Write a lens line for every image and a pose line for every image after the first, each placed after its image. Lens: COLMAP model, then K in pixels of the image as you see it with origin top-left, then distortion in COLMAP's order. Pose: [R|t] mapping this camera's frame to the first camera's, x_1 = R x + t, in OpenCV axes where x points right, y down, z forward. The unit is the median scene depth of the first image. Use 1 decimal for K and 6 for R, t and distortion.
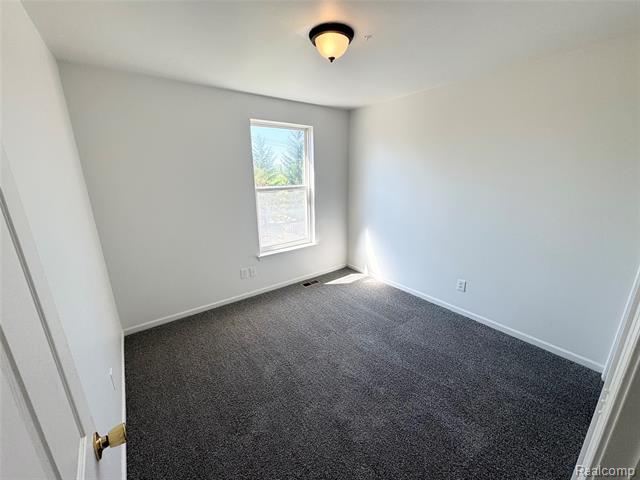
lens RADIAL K [[257.1, 0, 320.4], [0, 257.1, 238.1], [0, 0, 1]] dist [0.001236, 0.000571]
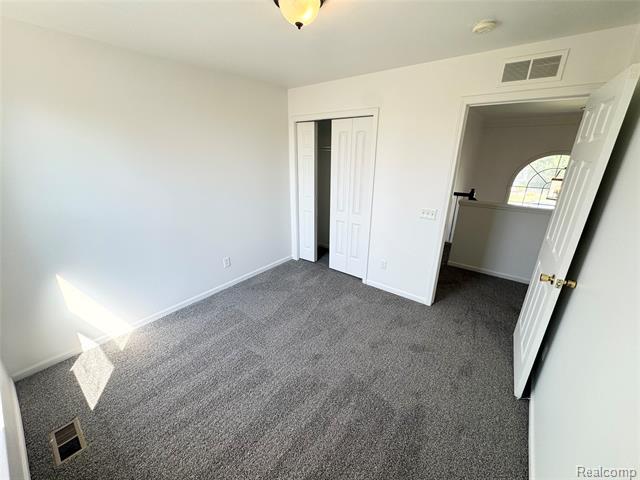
lens RADIAL K [[257.1, 0, 318.0], [0, 257.1, 238.8], [0, 0, 1]] dist [0.001236, 0.000571]
pose [[-0.263712, -0.287876, 0.920643, -0.459161], [0.250355, 0.901295, 0.353538, -0.167667], [-0.931546, 0.323720, -0.165611, 0.643407]]
